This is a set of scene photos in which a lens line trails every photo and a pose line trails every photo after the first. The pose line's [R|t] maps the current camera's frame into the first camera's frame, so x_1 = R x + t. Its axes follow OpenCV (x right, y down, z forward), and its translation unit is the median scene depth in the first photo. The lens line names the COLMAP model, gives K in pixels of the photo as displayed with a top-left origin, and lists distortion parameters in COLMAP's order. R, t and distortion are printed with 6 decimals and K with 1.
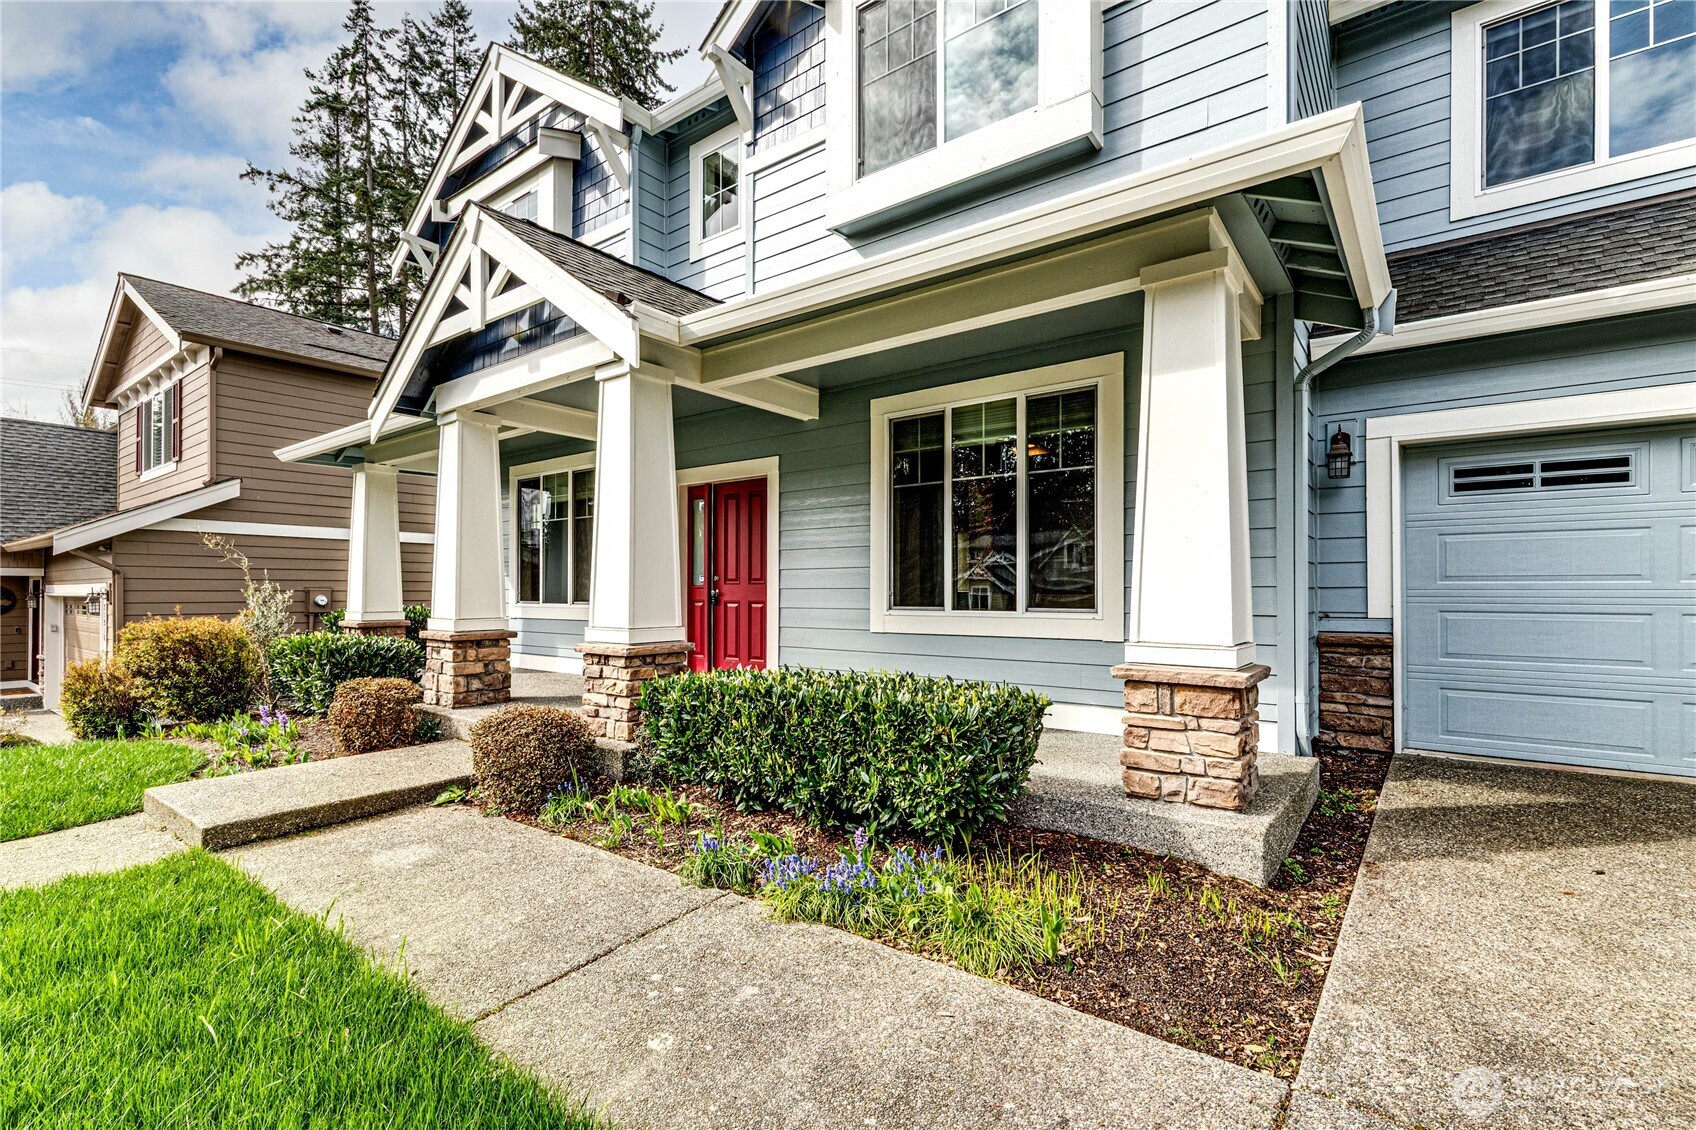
lens RADIAL K [[770.3, 0, 848.2], [0, 770.3, 591.6], [0, 0, 1]] dist [-0.002108, -0.000565]
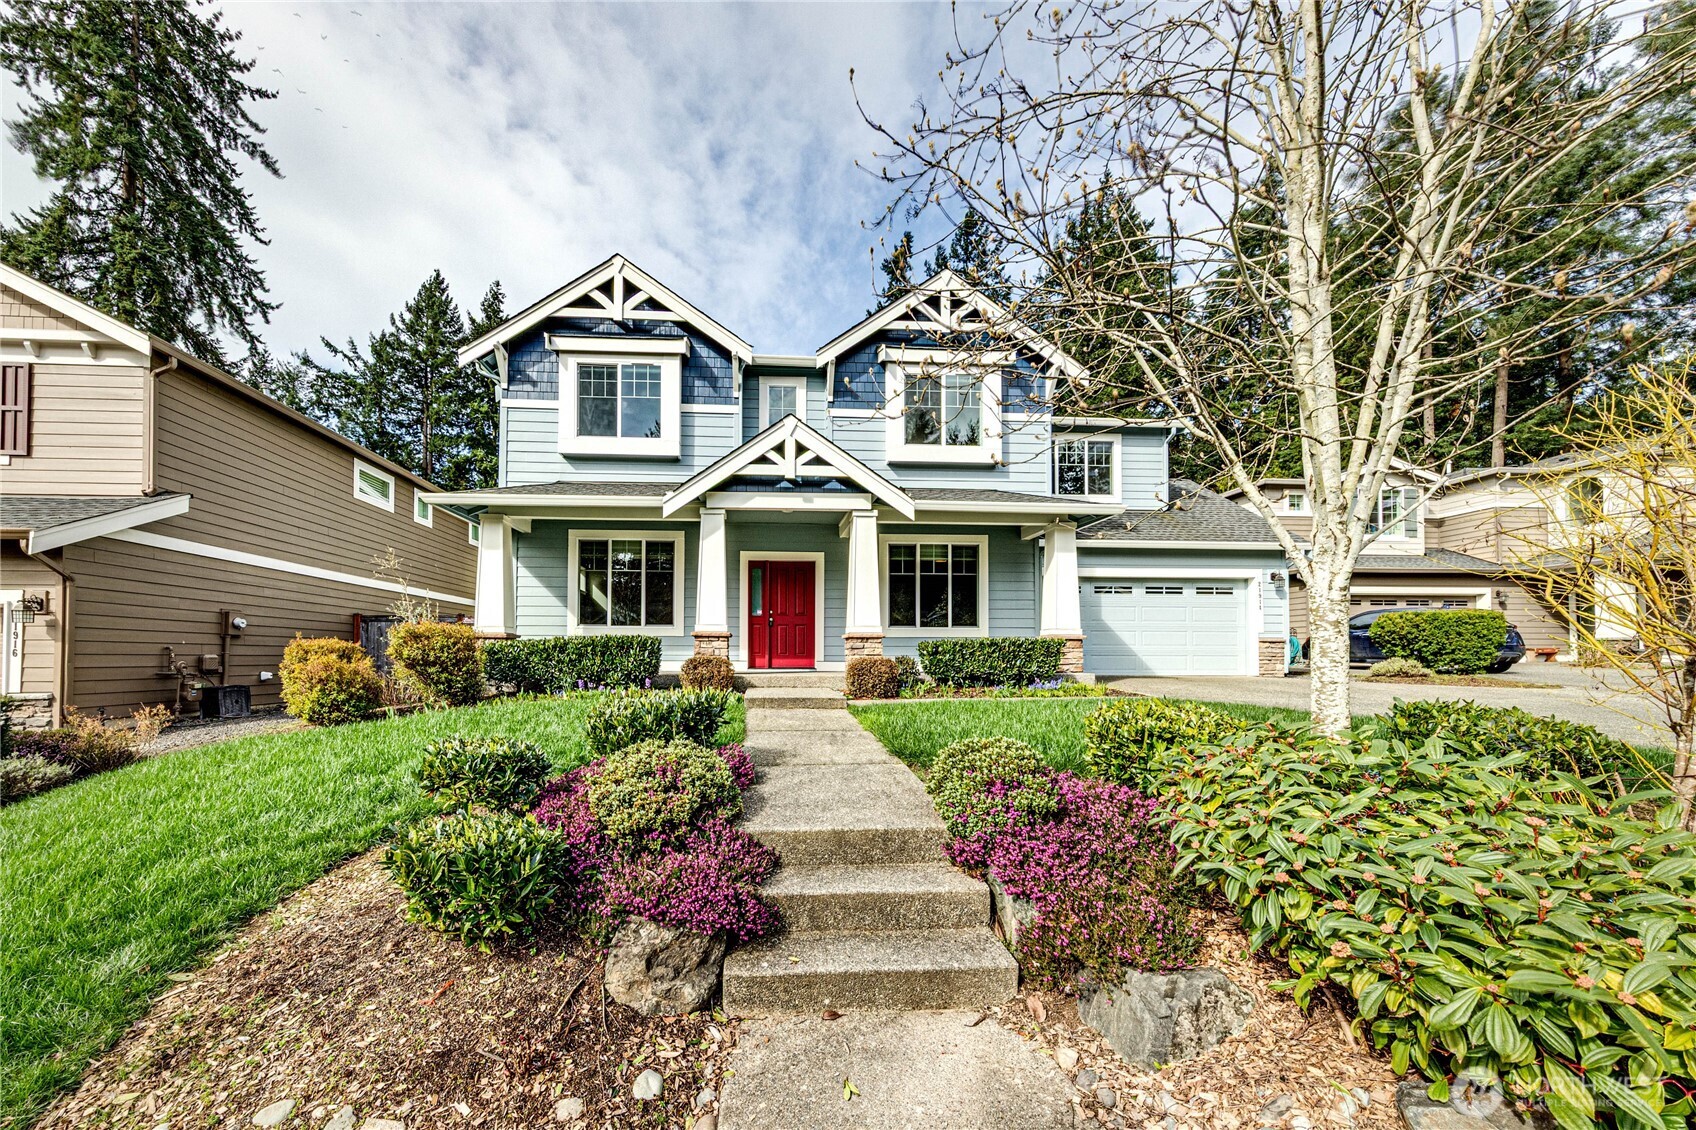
lens RADIAL K [[586.1, 0, 785.9], [0, 586.1, 626.5], [0, 0, 1]] dist [0.007571, 0.000098]
pose [[0.767393, 0.023946, 0.640730, -1.295459], [-0.005532, 0.999512, -0.030728, 0.074992], [-0.641154, 0.020036, 0.767151, -0.125636]]
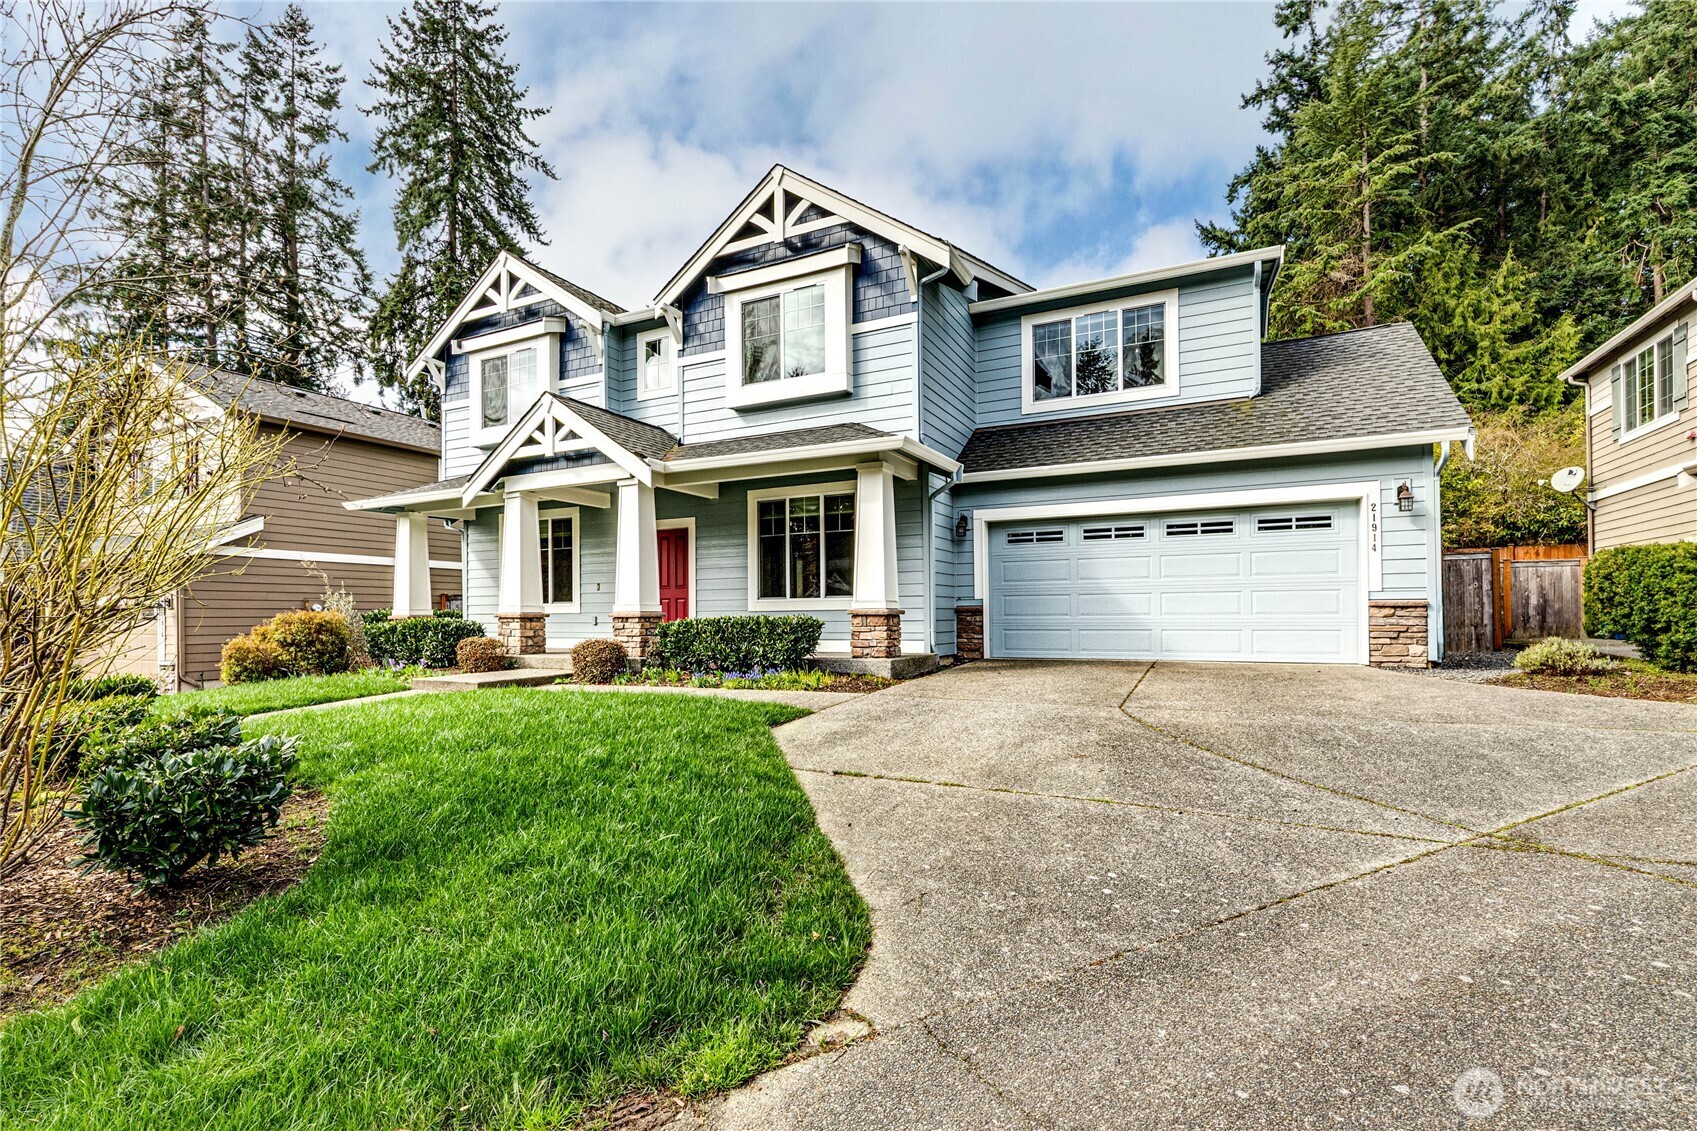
lens RADIAL K [[780.4, 0, 820.0], [0, 780.4, 618.7], [0, 0, 1]] dist [0.002809, 0.000447]
pose [[0.986933, -0.007492, 0.160957, -0.111140], [0.006995, 0.999969, 0.003654, 0.066591], [-0.160979, -0.002480, 0.986955, -0.976357]]
